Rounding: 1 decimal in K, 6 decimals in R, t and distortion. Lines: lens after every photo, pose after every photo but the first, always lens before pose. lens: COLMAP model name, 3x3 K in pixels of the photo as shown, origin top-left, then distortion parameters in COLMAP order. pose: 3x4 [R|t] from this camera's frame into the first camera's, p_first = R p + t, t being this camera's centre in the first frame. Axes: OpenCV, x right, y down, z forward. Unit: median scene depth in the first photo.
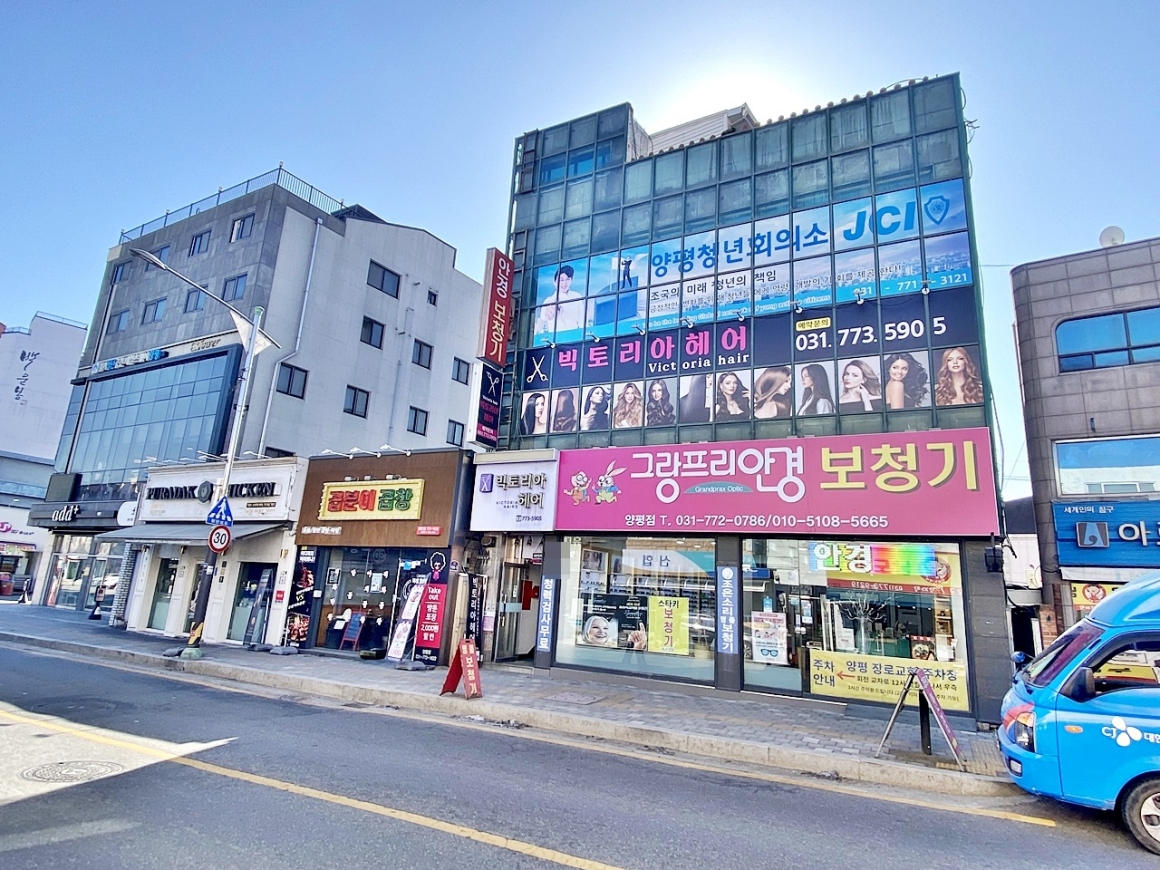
lens RADIAL K [[673.7, 0, 572.4], [0, 673.7, 423.8], [0, 0, 1]] dist [0.042066, -0.042382]
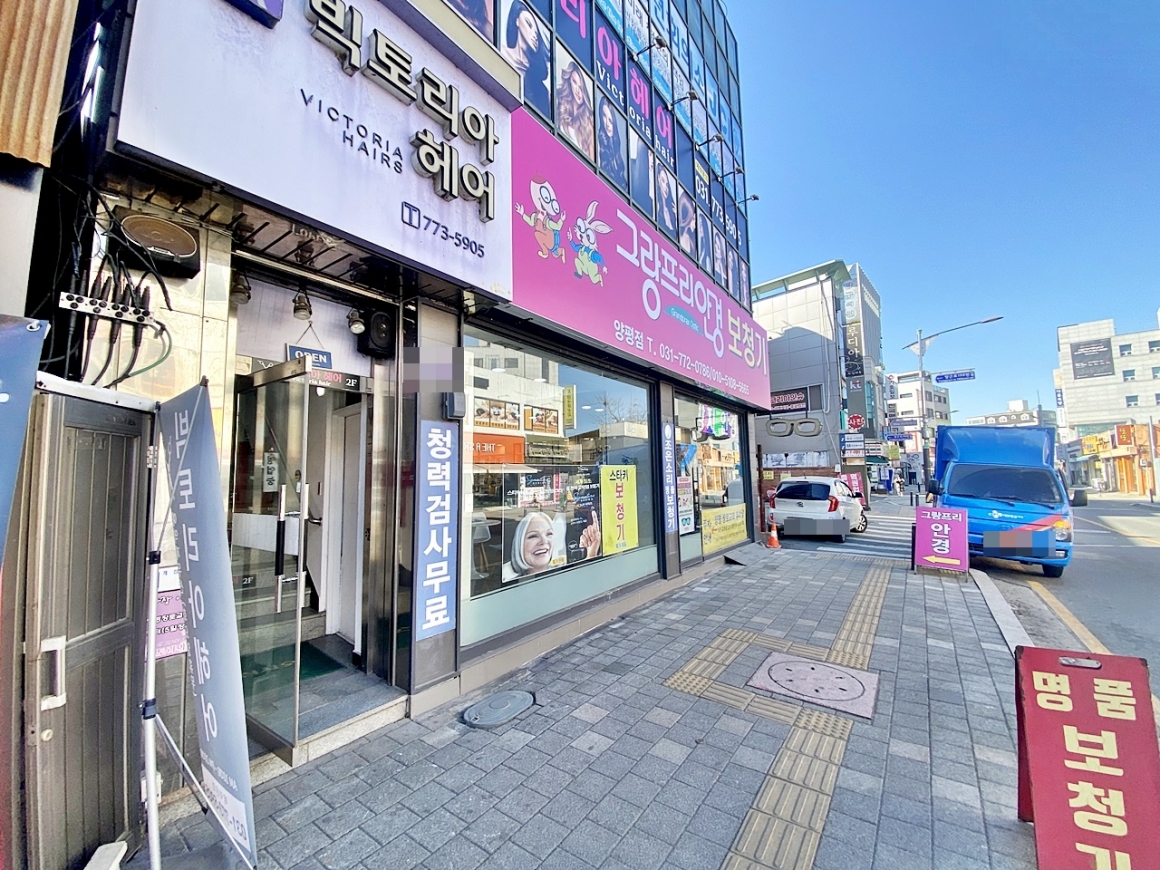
lens RADIAL K [[473.3, 0, 588.9], [0, 473.3, 436.2], [0, 0, 1]] dist [0.018682, -0.018790]
pose [[0.111498, 0.023615, 0.993484, -0.272561], [-0.229092, 0.973401, 0.002573, 0.217249], [-0.966998, -0.227886, 0.113942, 0.905355]]
